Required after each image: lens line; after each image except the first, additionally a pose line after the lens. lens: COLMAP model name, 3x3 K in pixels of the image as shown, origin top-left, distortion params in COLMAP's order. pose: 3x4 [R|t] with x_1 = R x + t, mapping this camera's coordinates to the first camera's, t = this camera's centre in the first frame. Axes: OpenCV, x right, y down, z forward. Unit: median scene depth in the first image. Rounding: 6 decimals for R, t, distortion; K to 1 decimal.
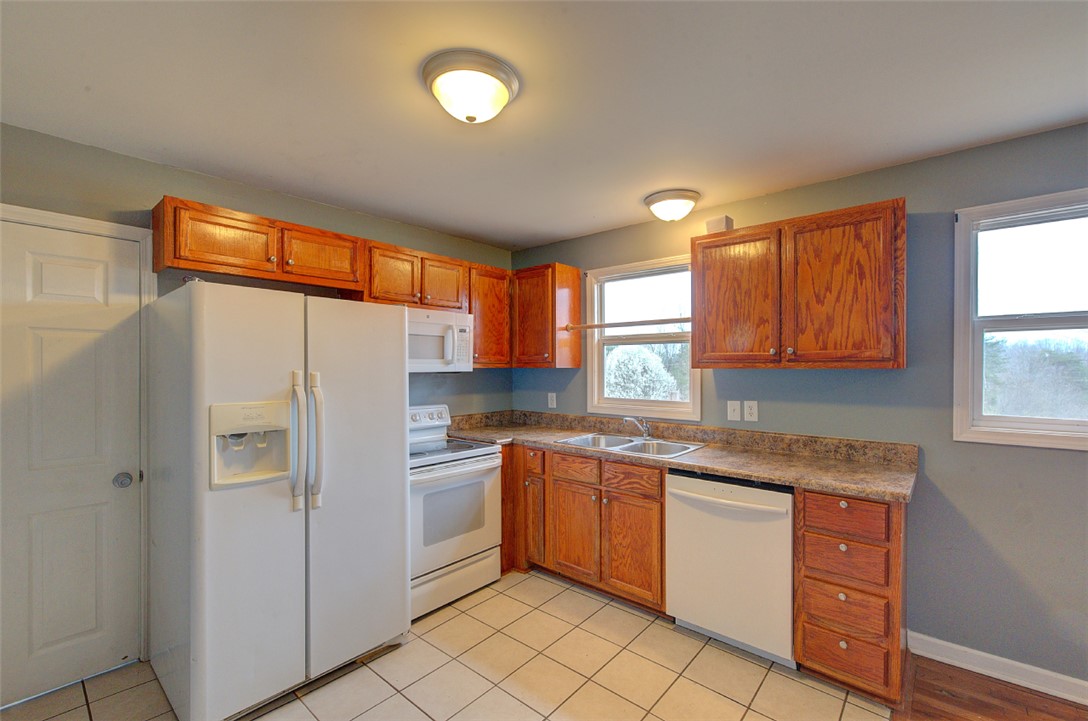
lens RADIAL K [[467.5, 0, 546.2], [0, 467.5, 369.7], [0, 0, 1]] dist [-0.001968, 0.000893]
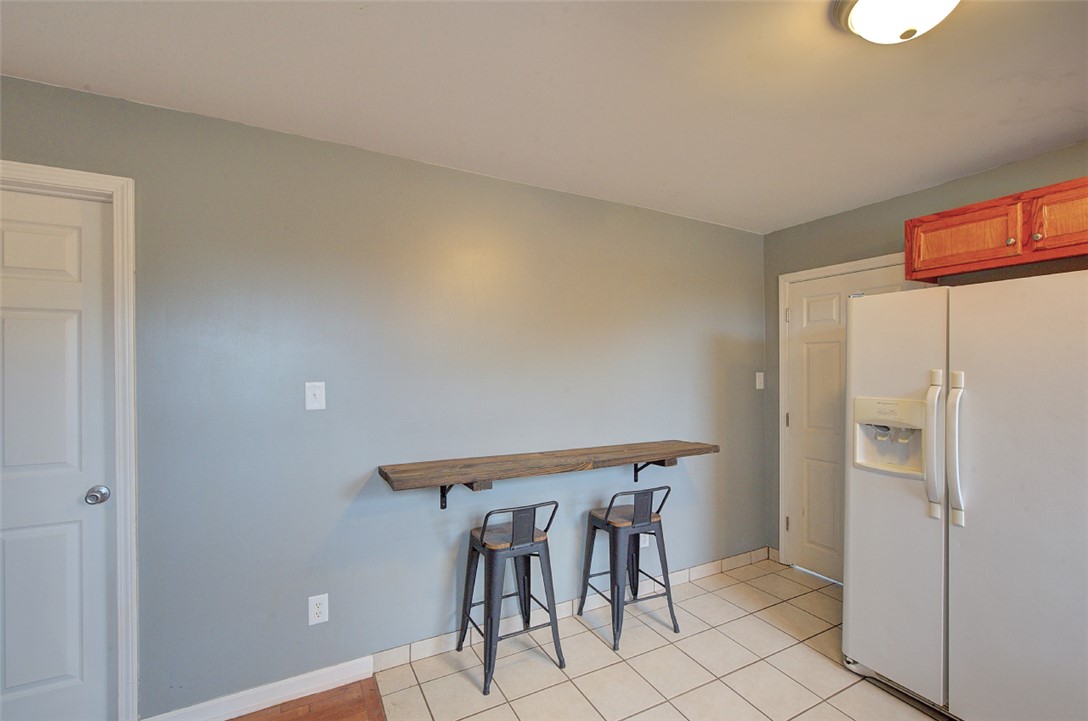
lens RADIAL K [[467.5, 0, 544.2], [0, 467.5, 366.4], [0, 0, 1]] dist [-0.001968, 0.000893]
pose [[-0.355977, -0.008627, -0.934455, 0.607490], [-0.006397, 0.999956, -0.006795, 0.006669], [0.934473, 0.003559, -0.356017, 0.579396]]
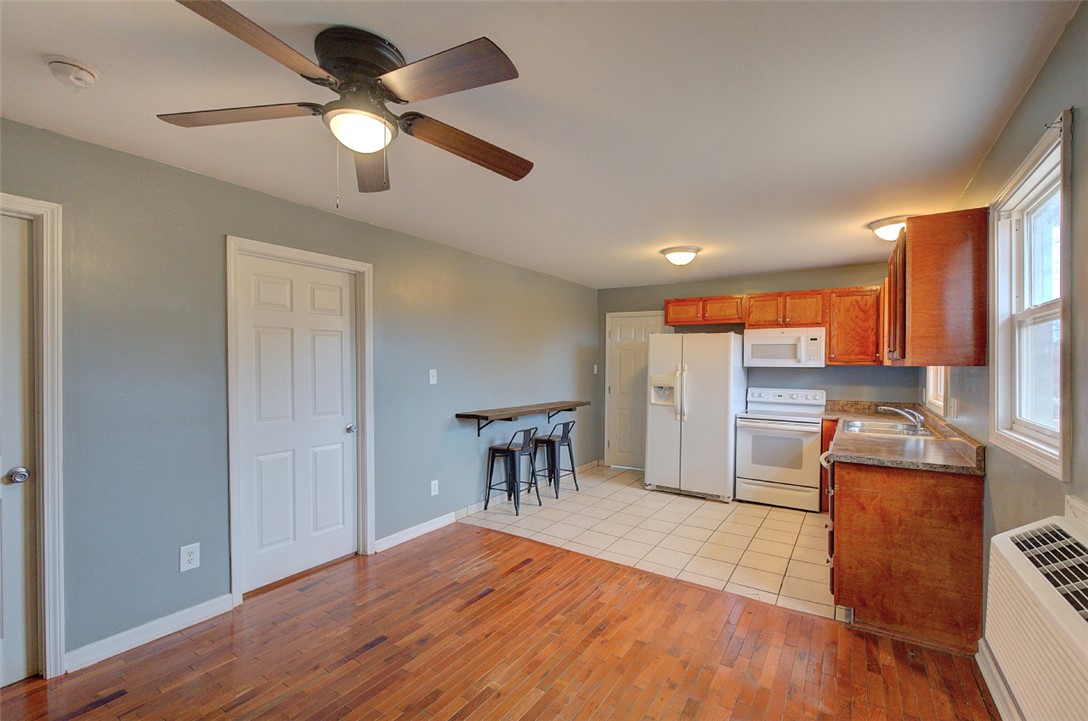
lens RADIAL K [[467.5, 0, 548.6], [0, 467.5, 362.6], [0, 0, 1]] dist [-0.001968, 0.000893]
pose [[0.133545, 0.001066, -0.991042, 1.815548], [-0.013918, 0.999903, -0.000800, 0.003901], [0.990945, 0.013900, 0.133547, -0.030185]]
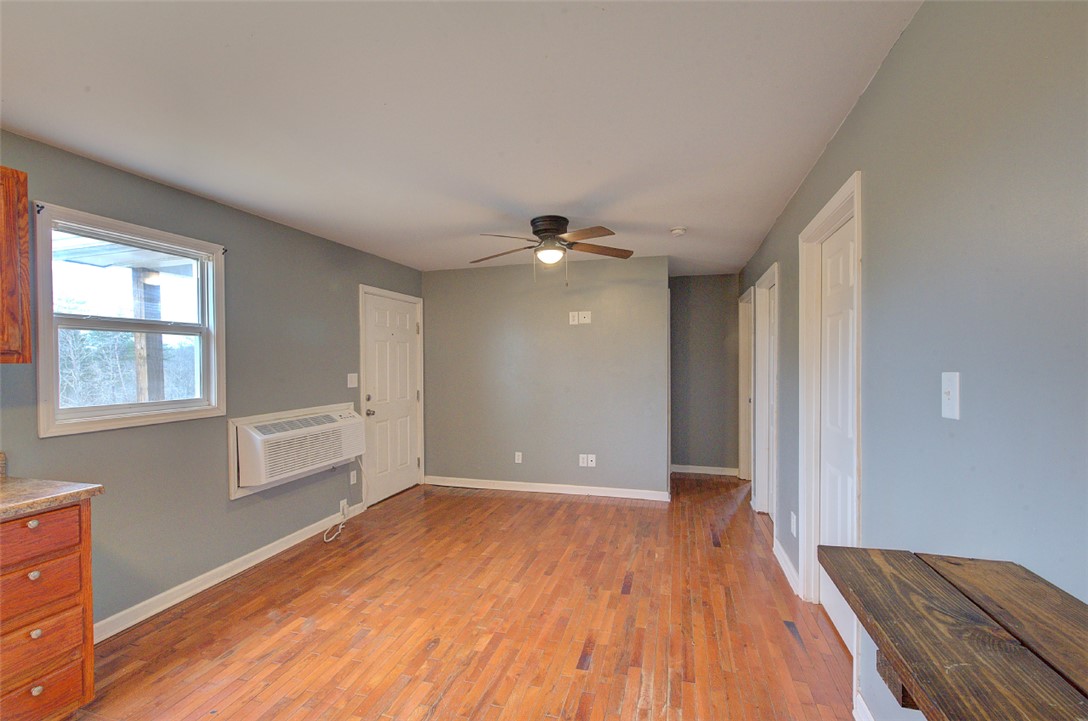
lens RADIAL K [[467.5, 0, 548.9], [0, 467.5, 368.9], [0, 0, 1]] dist [-0.001968, 0.000893]
pose [[-0.421998, -0.007064, 0.906569, -0.478170], [0.019352, 0.999672, 0.016797, 0.013694], [-0.906390, 0.024632, -0.421723, 0.476305]]
